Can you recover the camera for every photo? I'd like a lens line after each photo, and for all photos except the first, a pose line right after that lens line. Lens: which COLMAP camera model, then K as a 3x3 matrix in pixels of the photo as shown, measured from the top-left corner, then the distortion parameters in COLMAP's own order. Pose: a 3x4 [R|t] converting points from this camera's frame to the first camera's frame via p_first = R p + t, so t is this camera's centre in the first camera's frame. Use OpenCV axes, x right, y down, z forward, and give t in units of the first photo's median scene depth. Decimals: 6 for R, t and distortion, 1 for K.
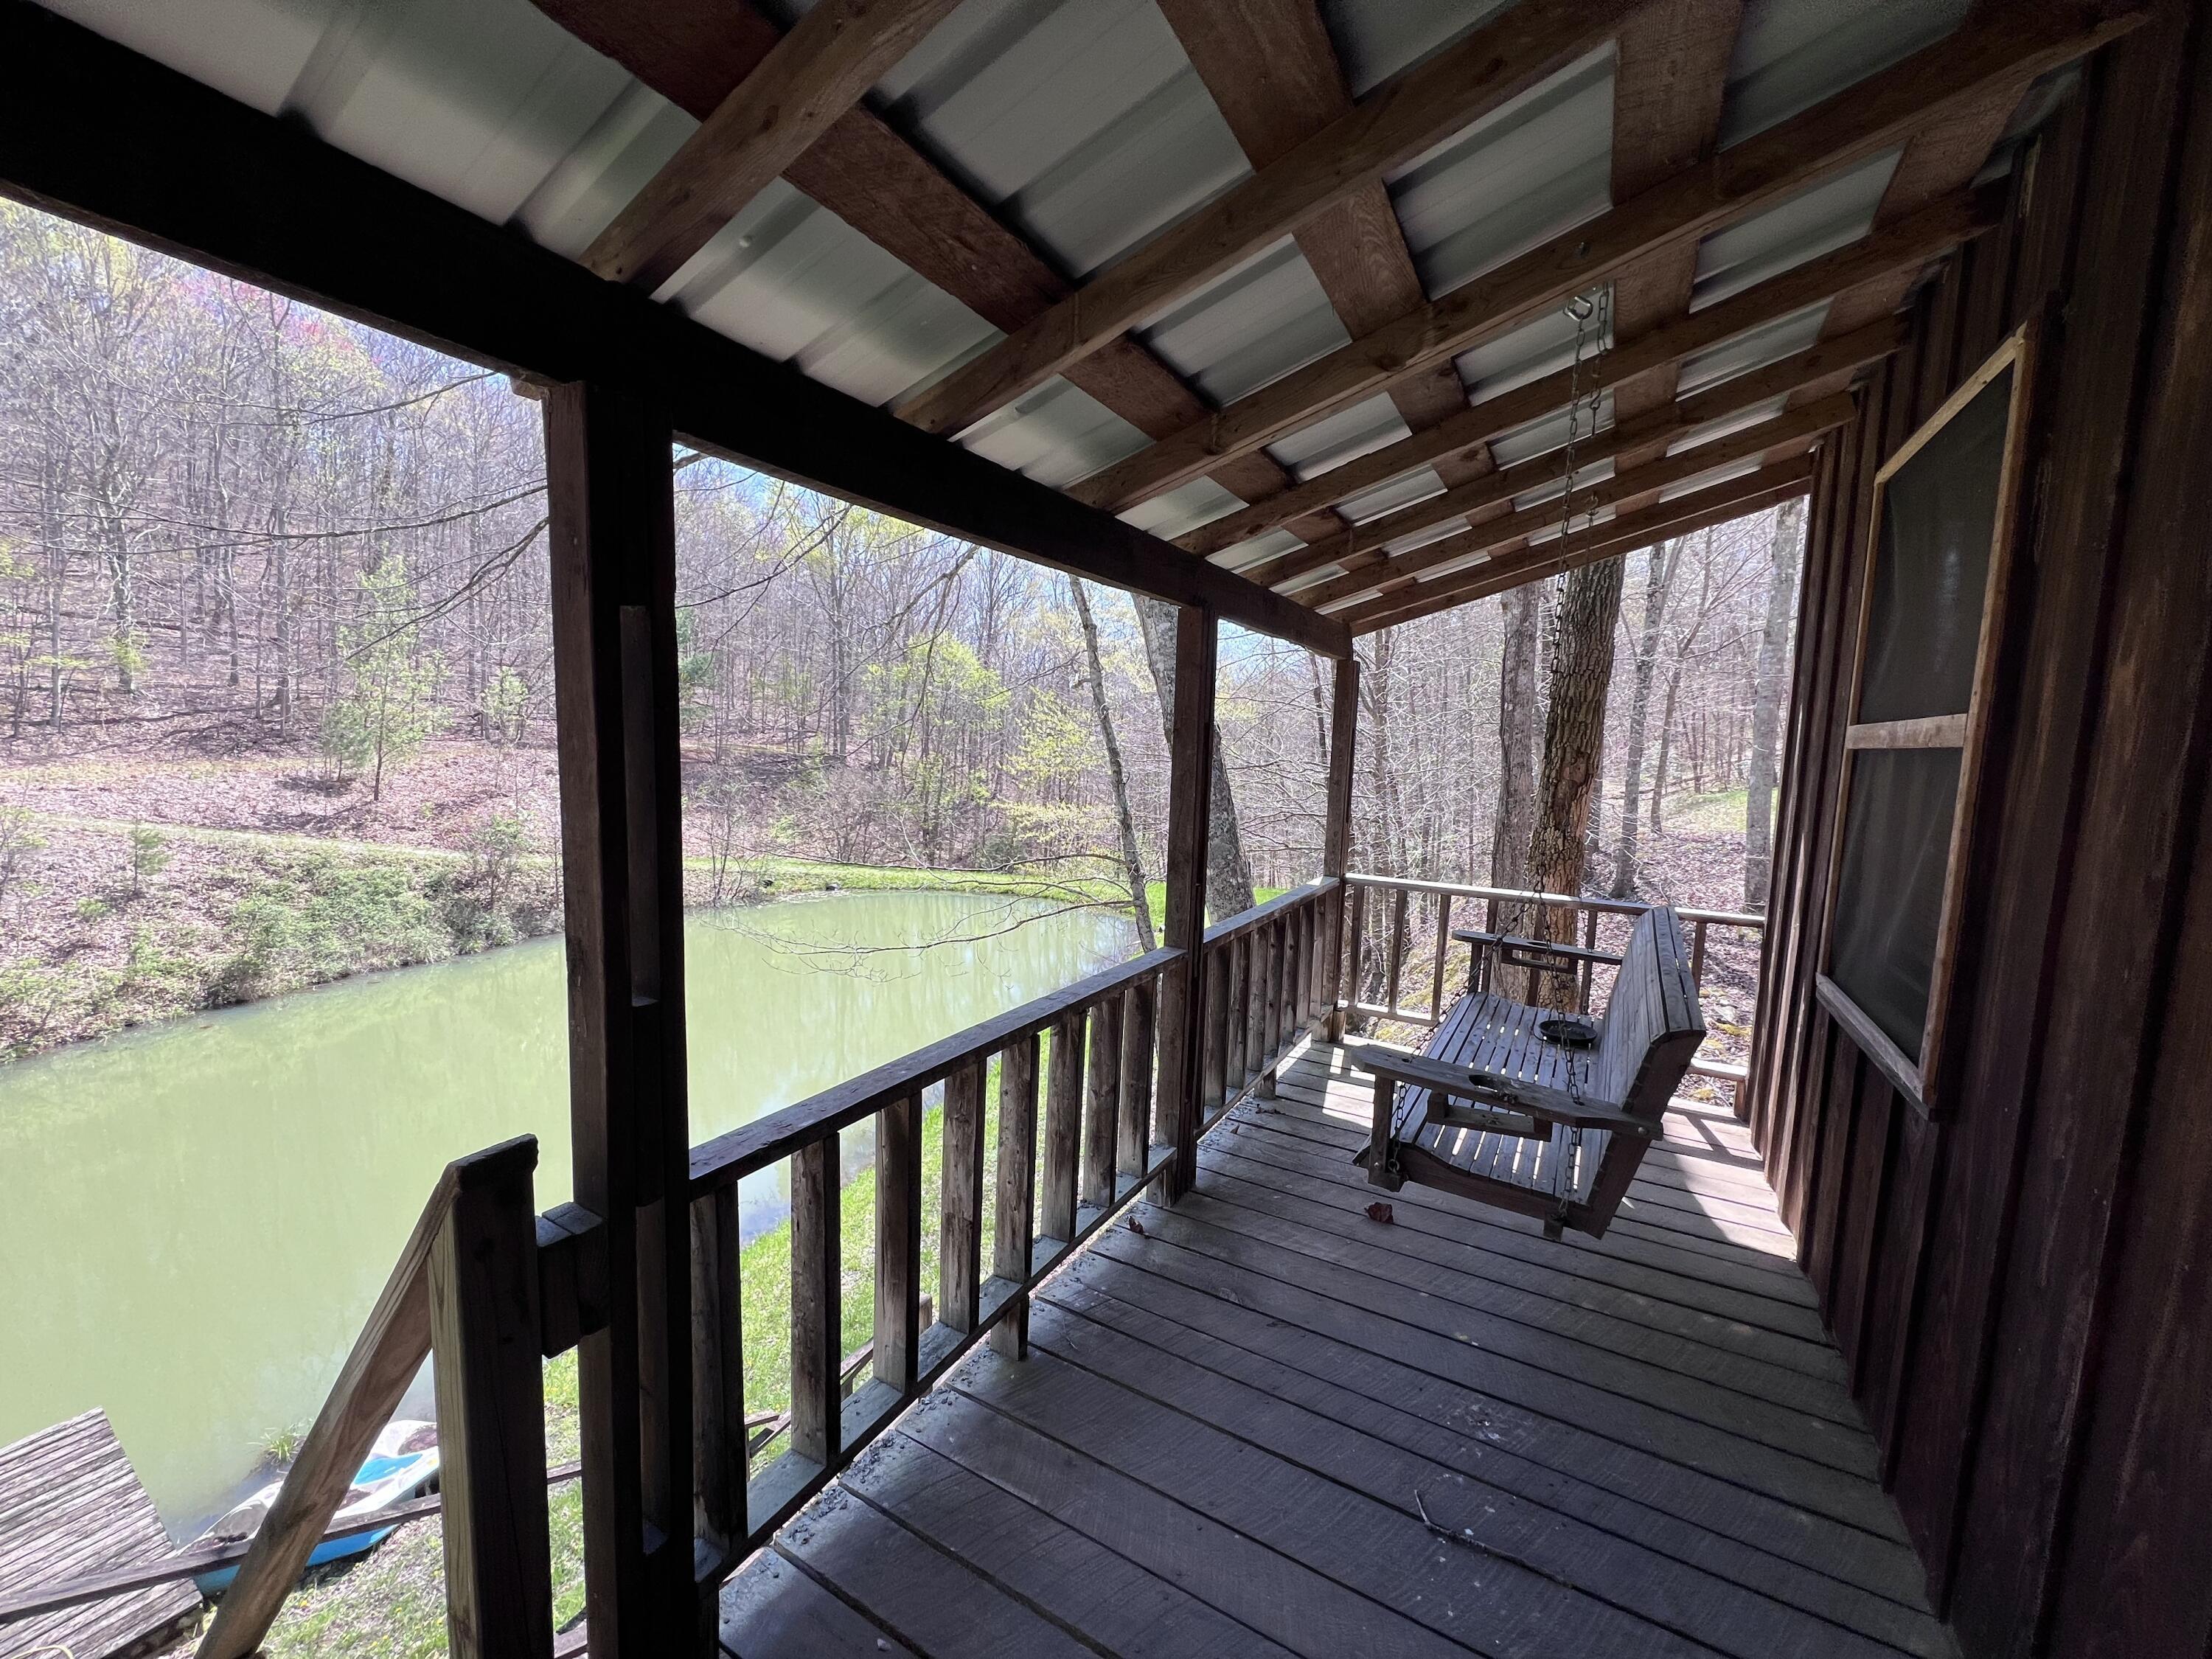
lens RADIAL K [[882.7, 0, 1109.3], [0, 882.7, 836.1], [0, 0, 1]] dist [-0.000356, 0.000728]
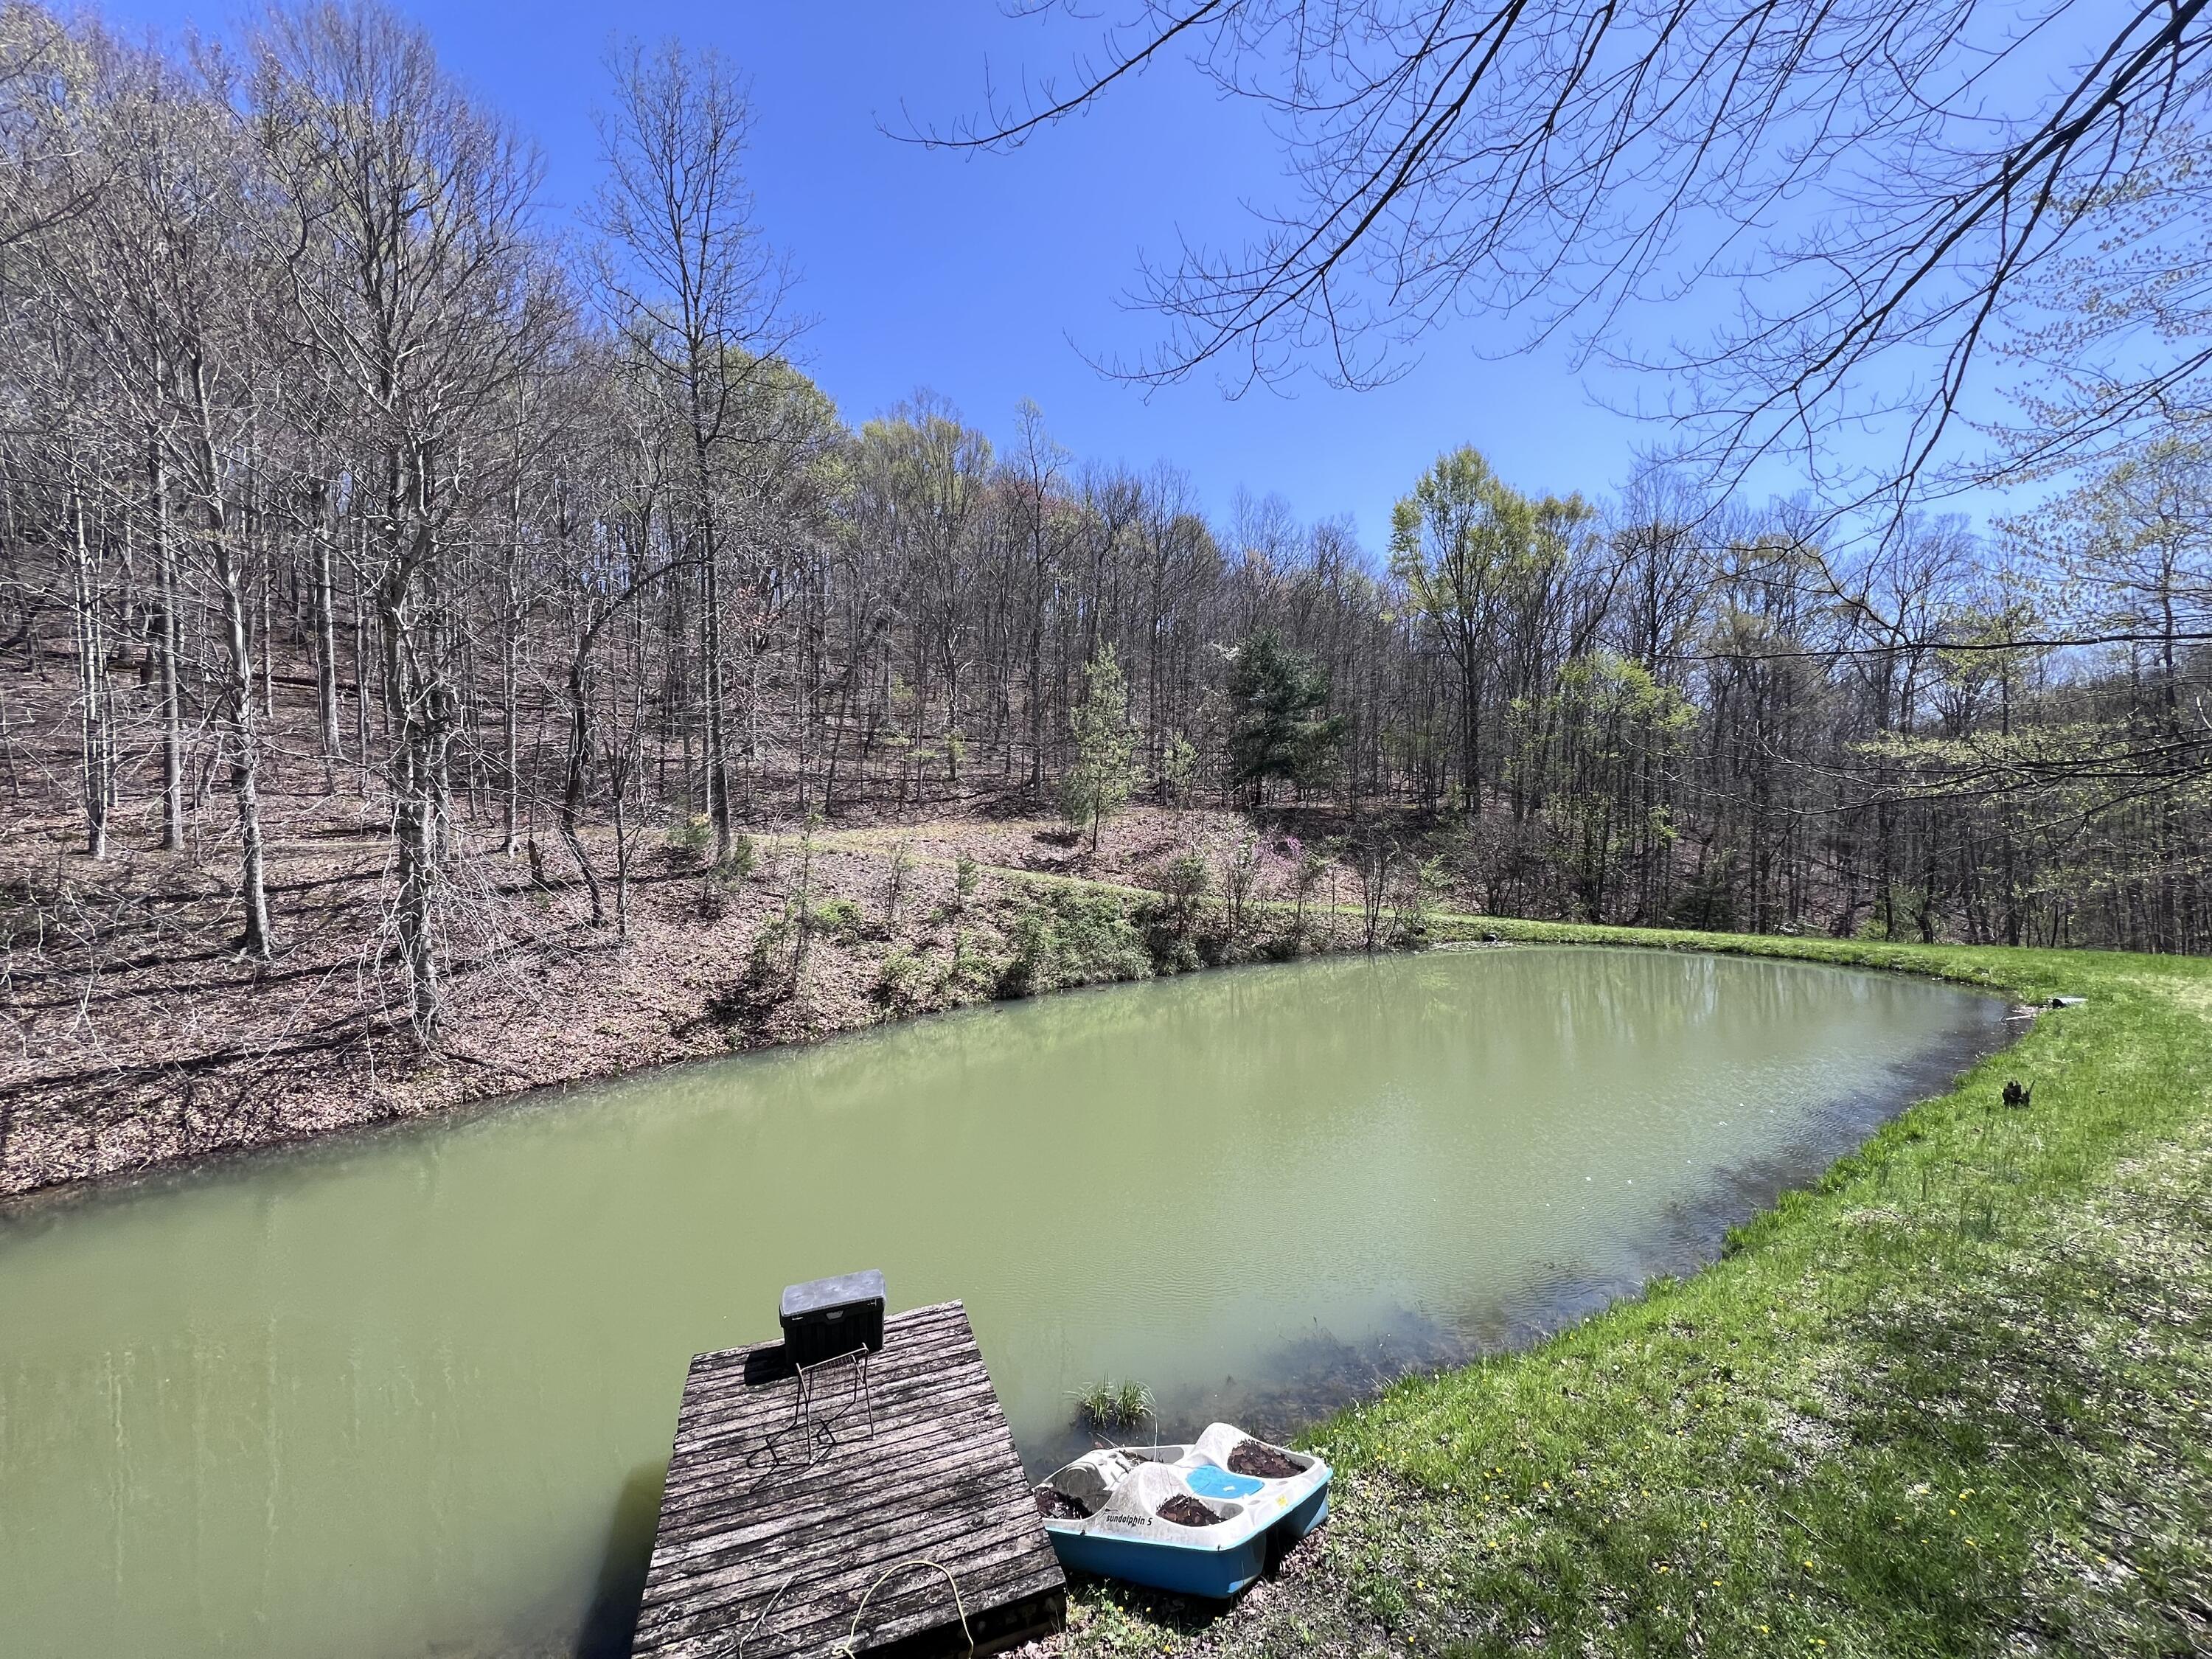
lens RADIAL K [[882.7, 0, 1109.3], [0, 882.7, 836.1], [0, 0, 1]] dist [-0.000356, 0.000728]
pose [[0.795645, -0.045785, -0.604031, -0.124424], [-0.013460, 0.995557, -0.093192, 0.070182], [0.605614, 0.082278, 0.791494, 0.088429]]
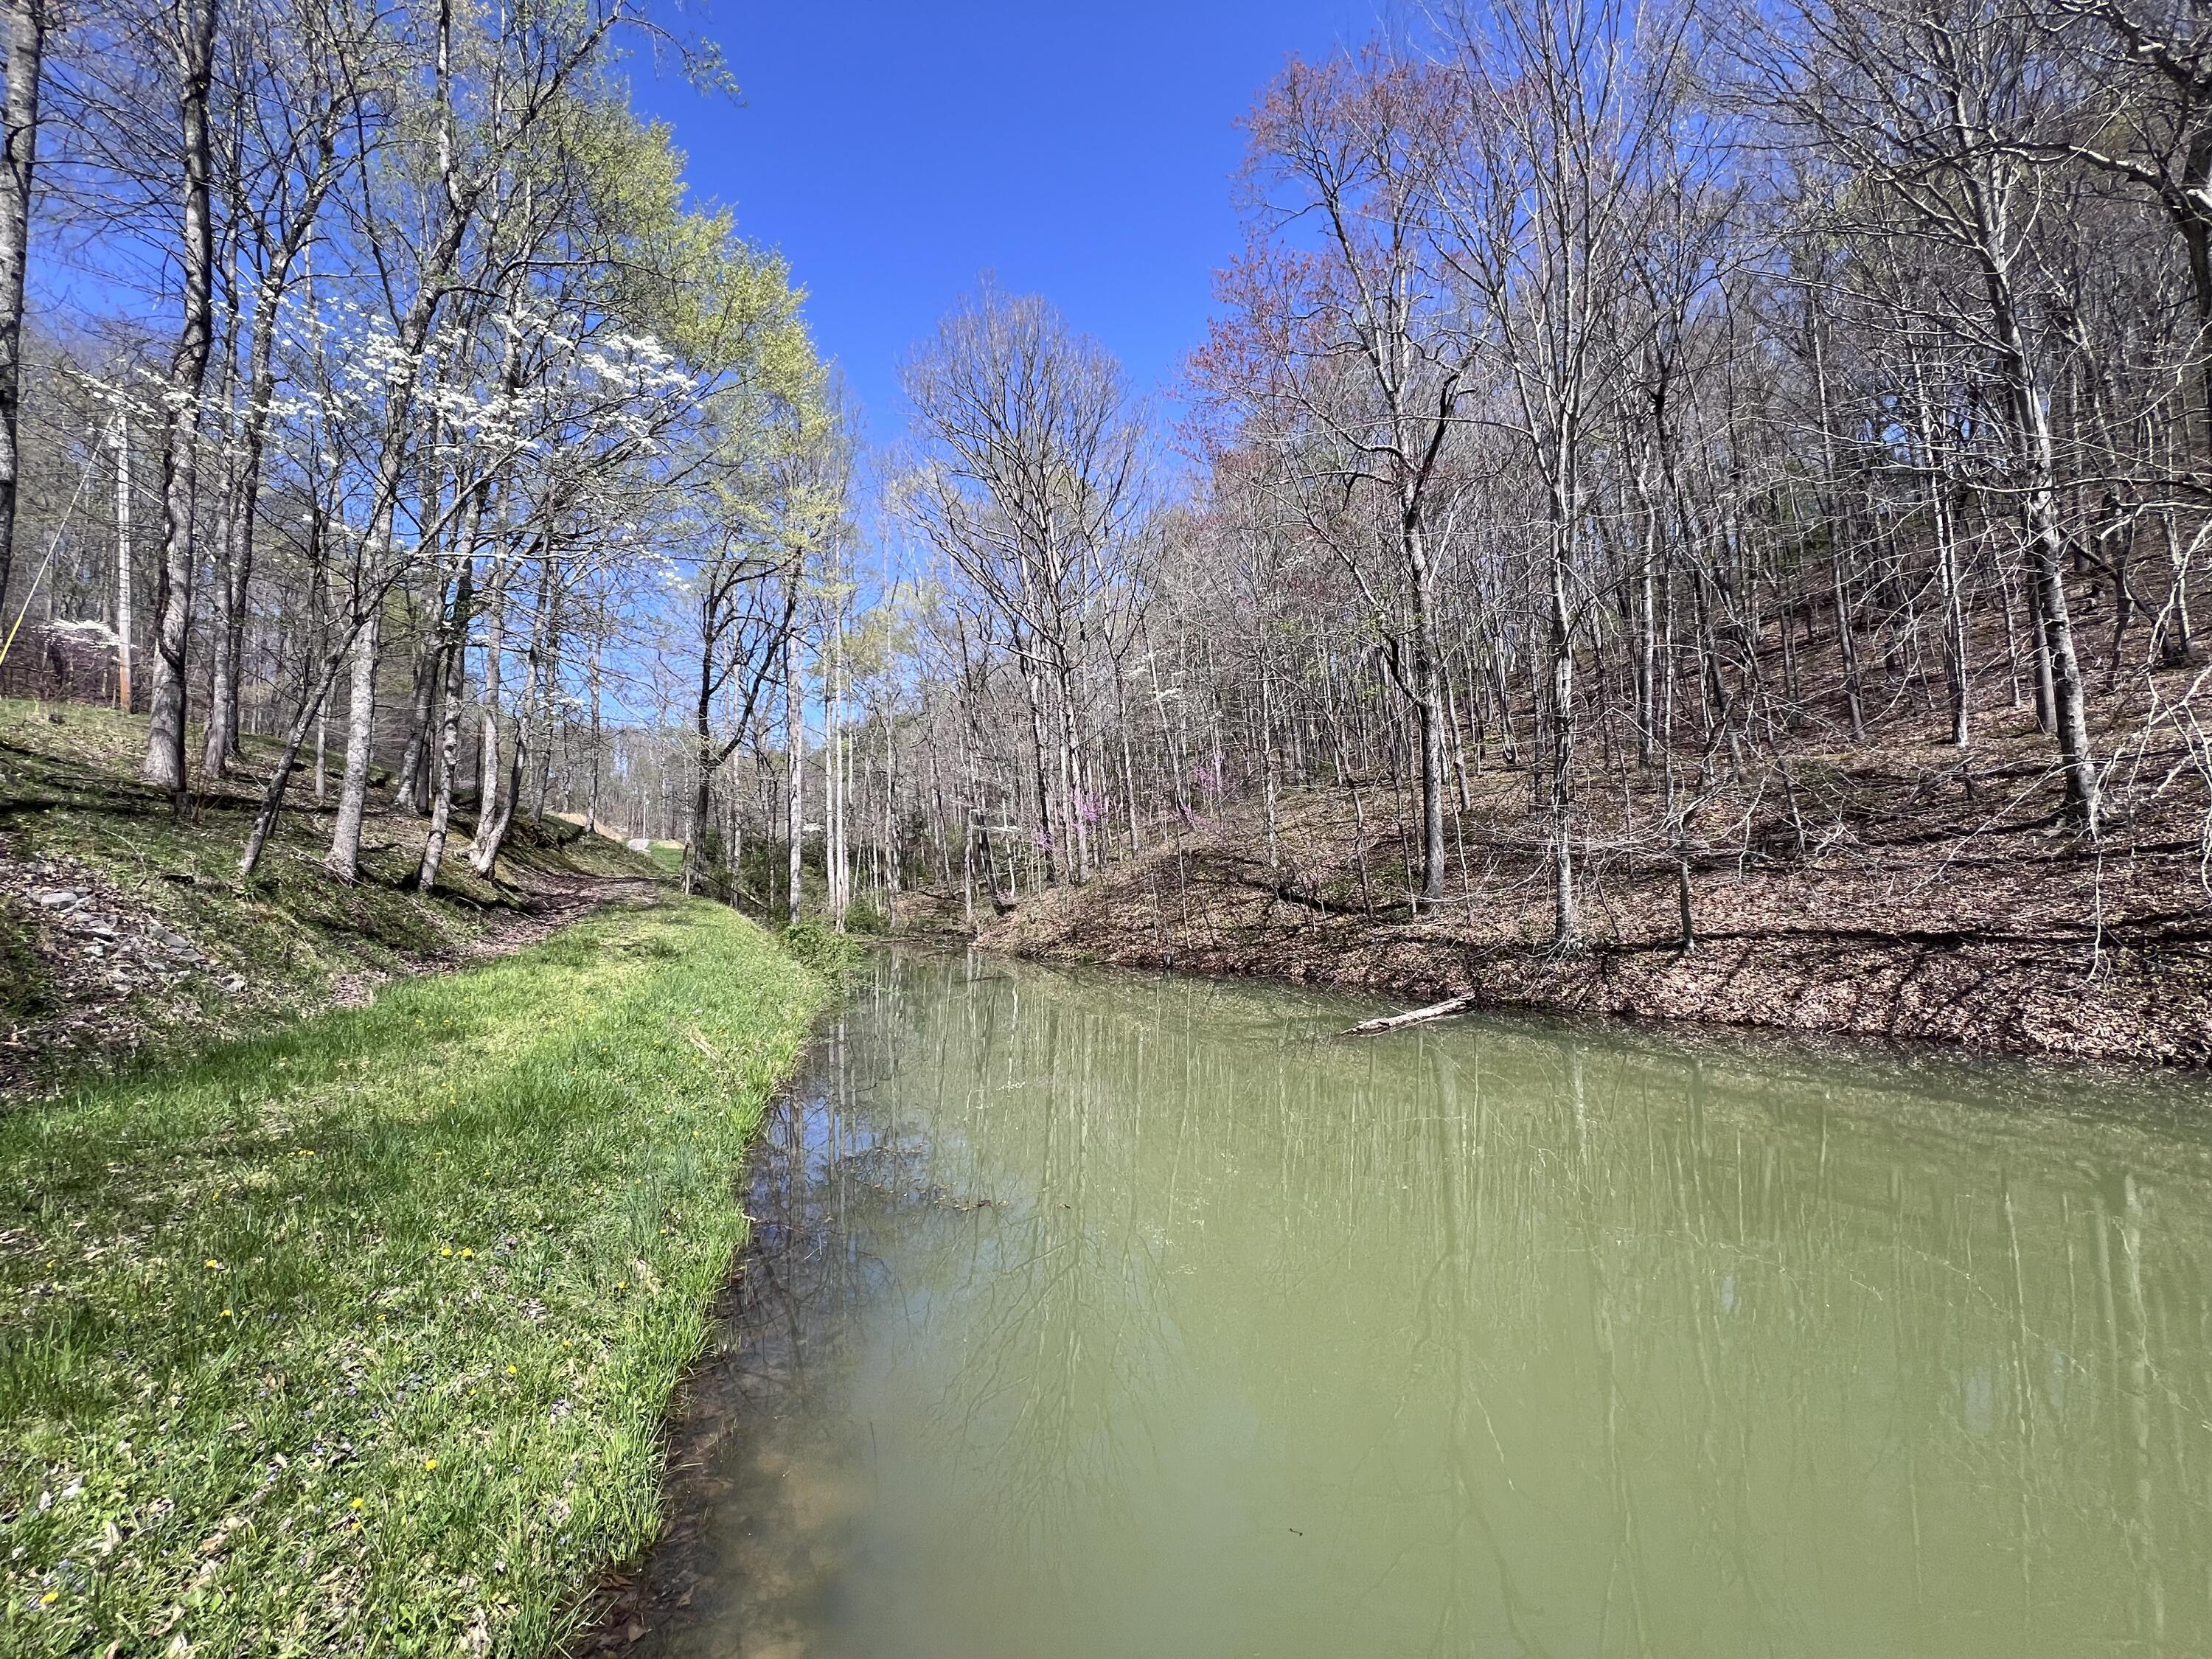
lens RADIAL K [[882.7, 0, 1109.3], [0, 882.7, 836.1], [0, 0, 1]] dist [-0.000356, 0.000728]
pose [[-0.738382, -0.048826, -0.672613, -0.364909], [-0.062586, 0.998033, -0.003743, 0.158144], [0.671473, 0.039332, -0.739985, 0.259708]]
